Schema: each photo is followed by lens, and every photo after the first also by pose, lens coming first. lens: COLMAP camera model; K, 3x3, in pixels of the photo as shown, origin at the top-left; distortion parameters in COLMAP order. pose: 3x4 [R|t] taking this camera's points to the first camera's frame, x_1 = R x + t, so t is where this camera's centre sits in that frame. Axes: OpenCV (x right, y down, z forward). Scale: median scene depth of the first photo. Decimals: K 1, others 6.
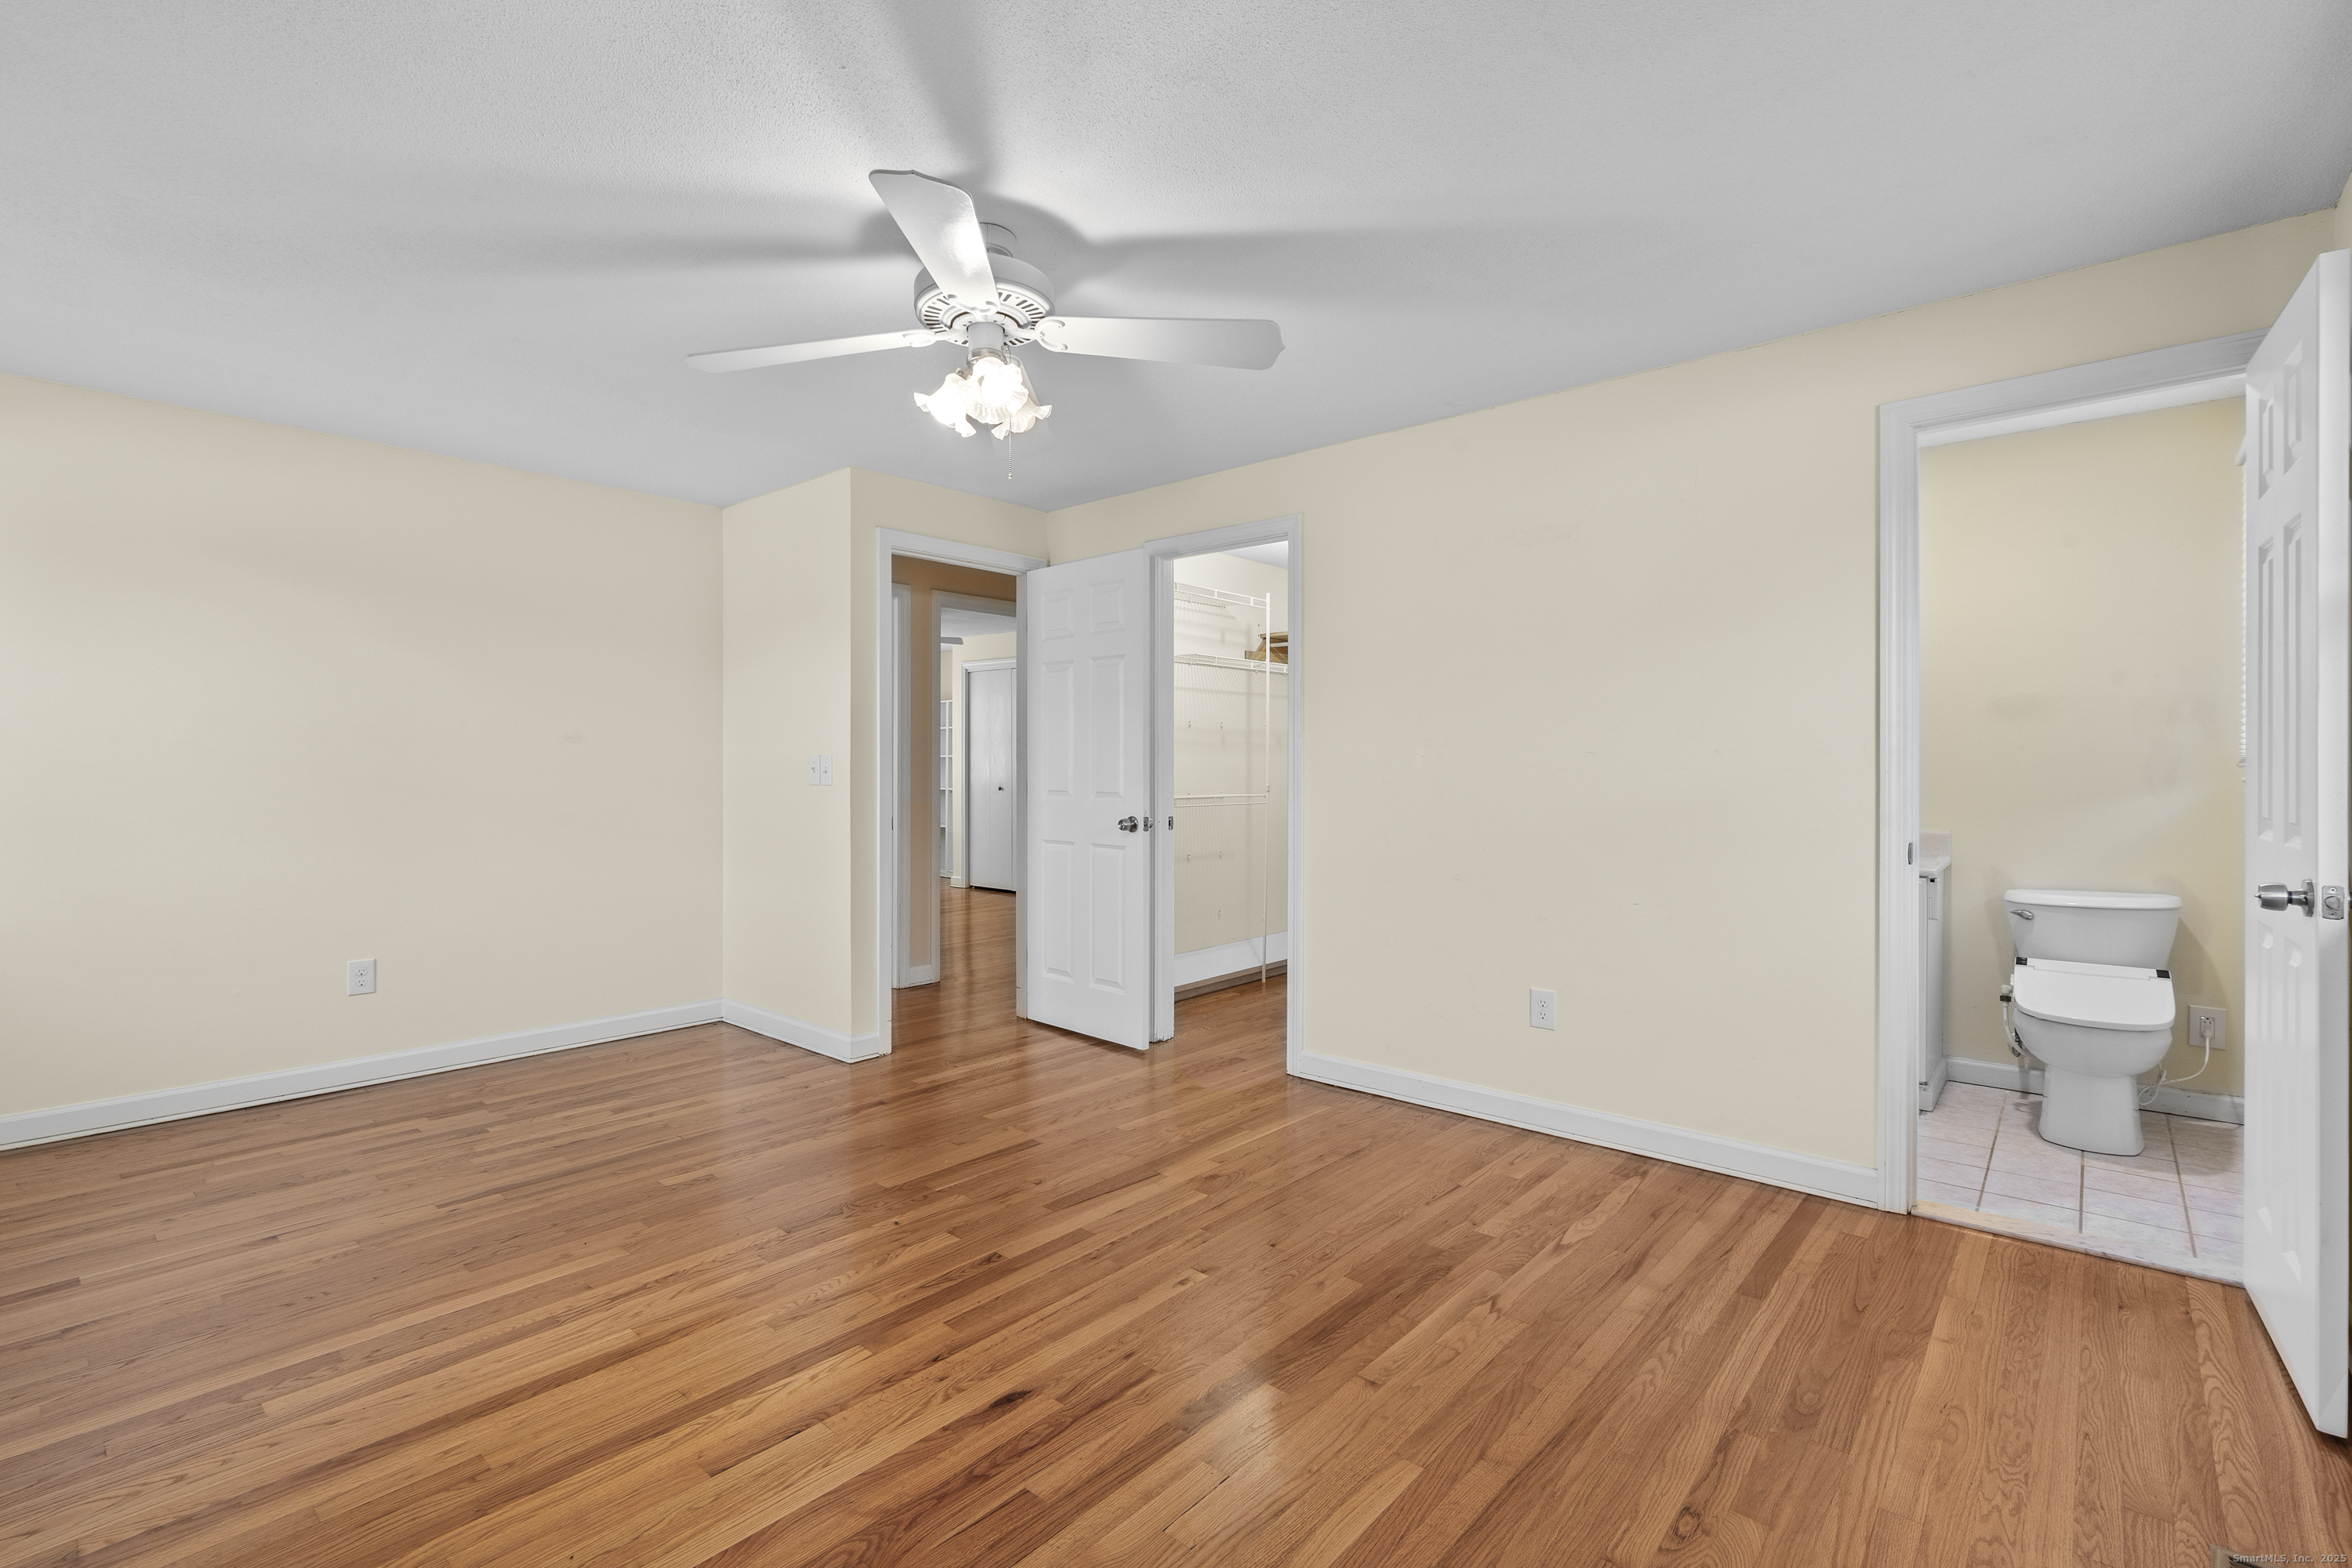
lens RADIAL K [[1068.3, 0, 1174.7], [0, 1068.3, 772.5], [0, 0, 1]] dist [-0.006335, -0.000348]
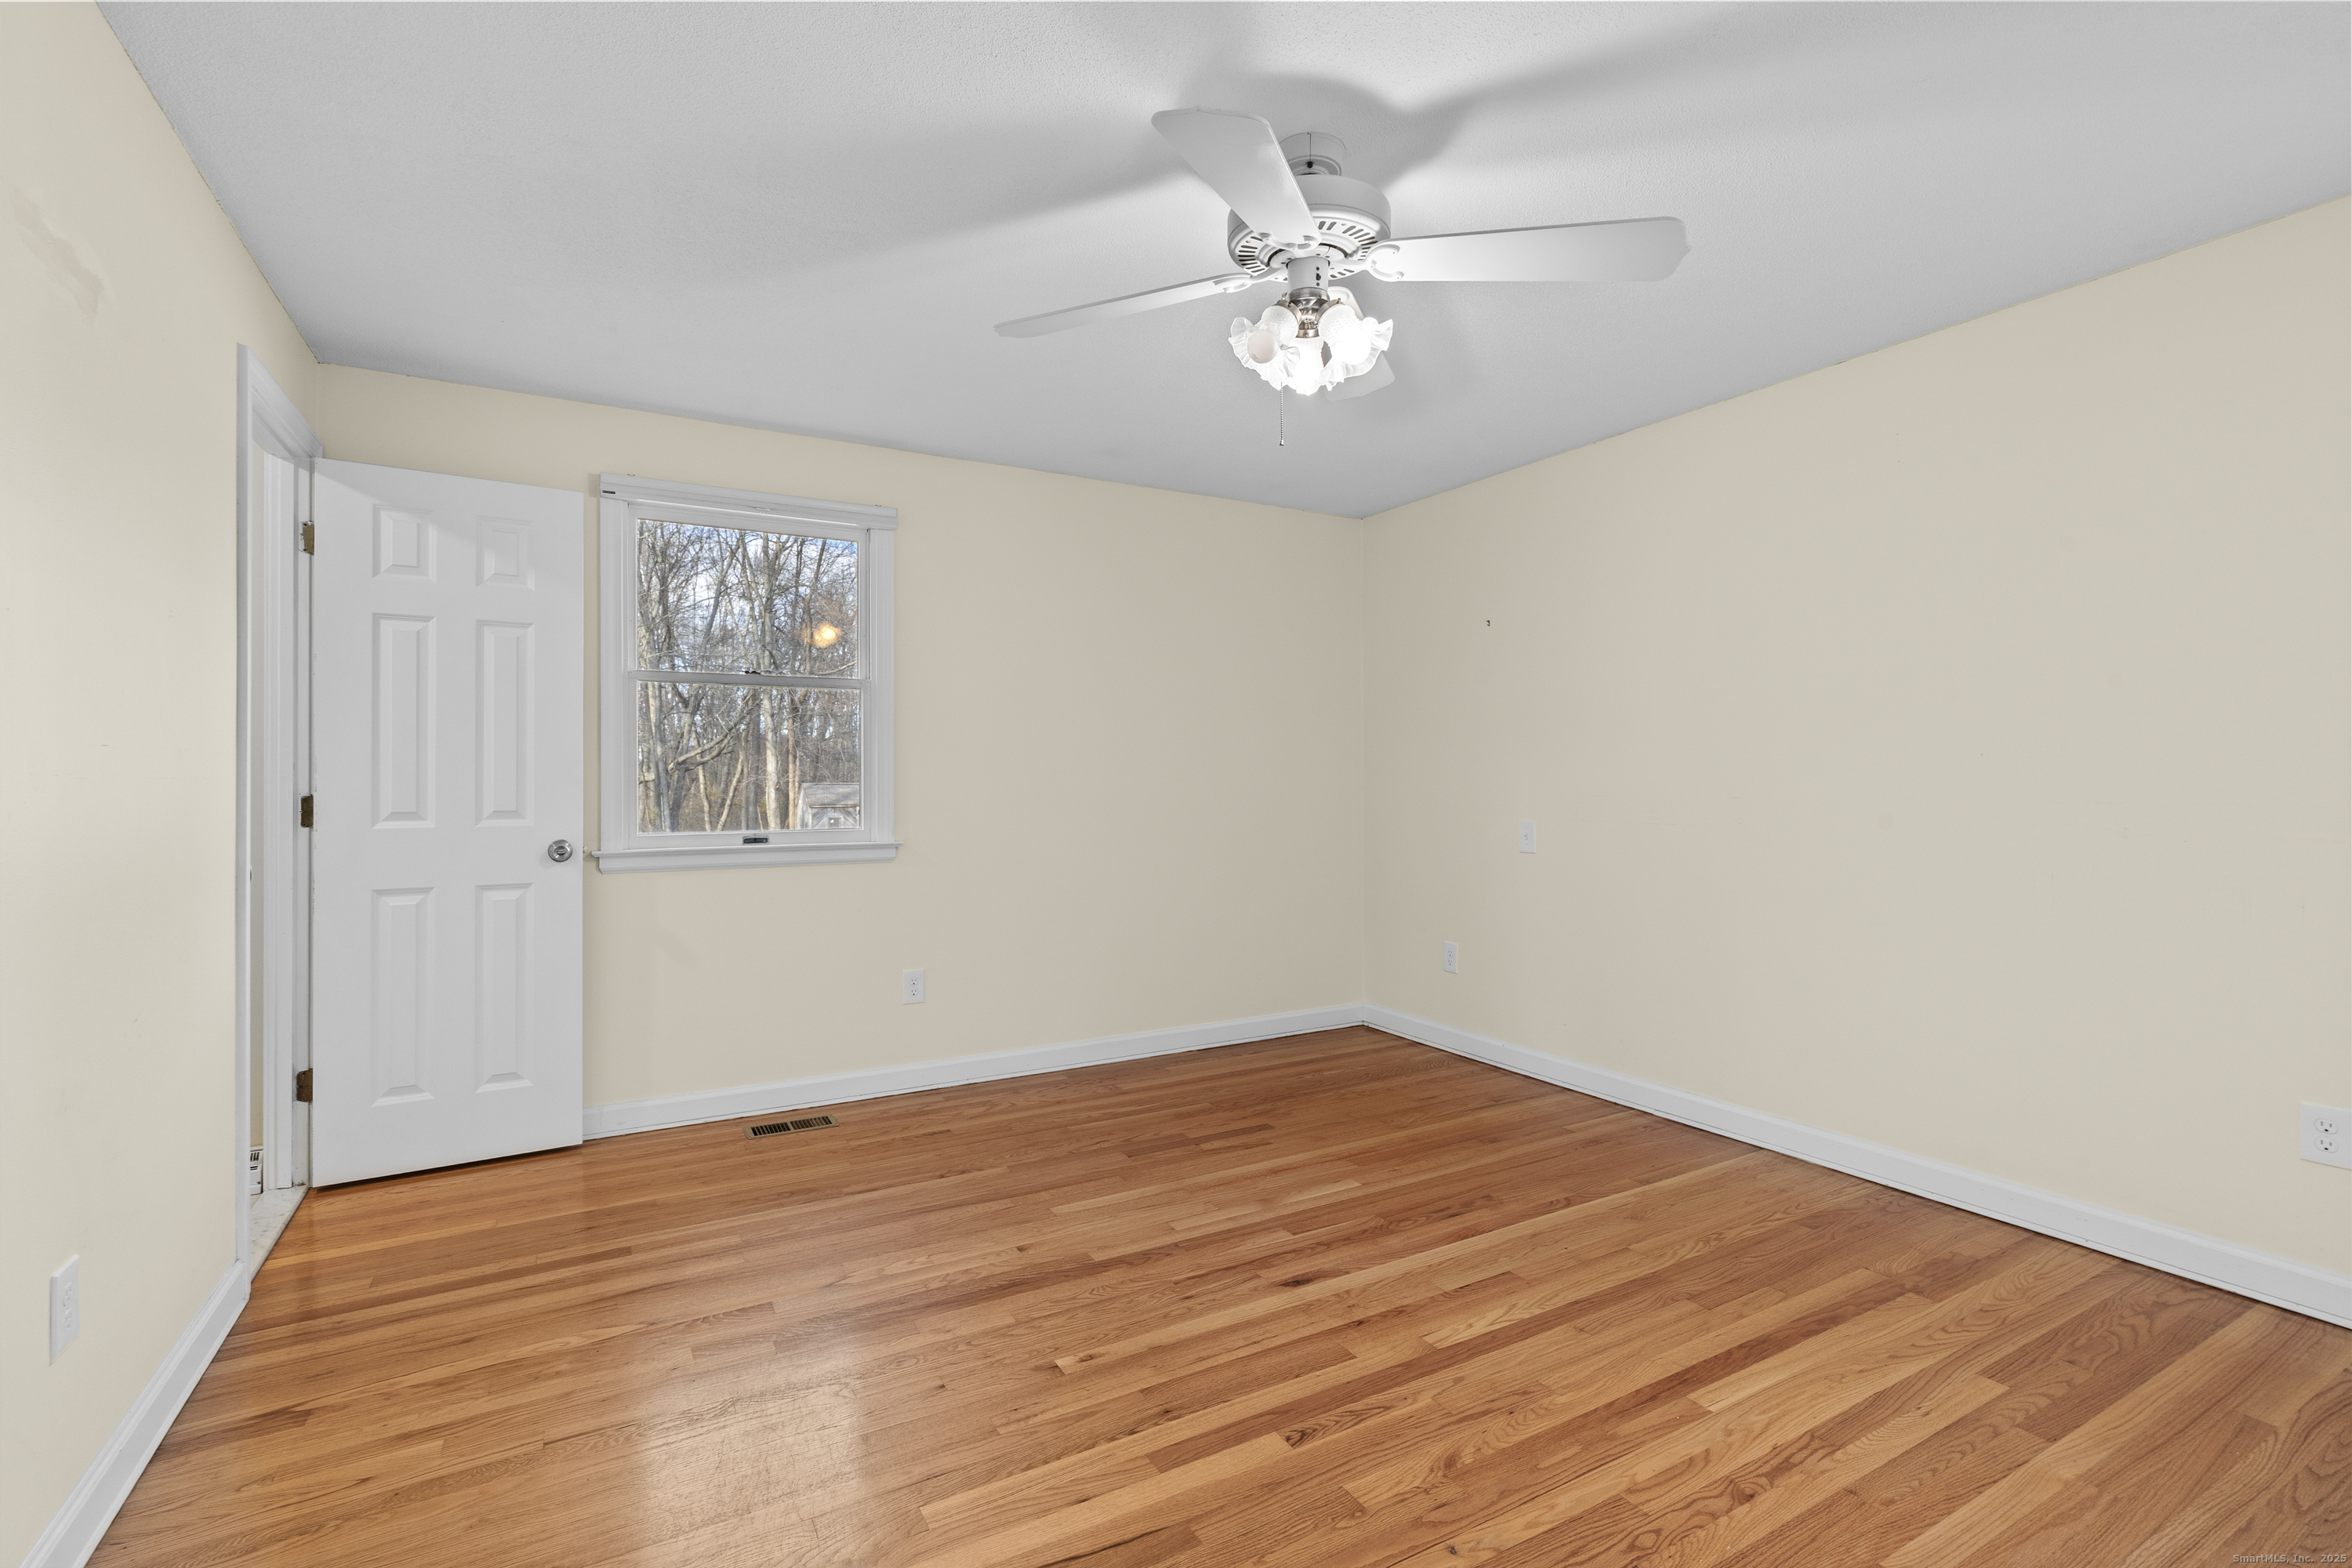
lens RADIAL K [[1068.3, 0, 1172.4], [0, 1068.3, 776.4], [0, 0, 1]] dist [-0.006335, -0.000348]
pose [[-0.944410, -0.000813, 0.328770, -0.368528], [0.001357, 0.999979, 0.006373, -0.007359], [-0.328768, 0.006465, -0.944388, 1.921124]]
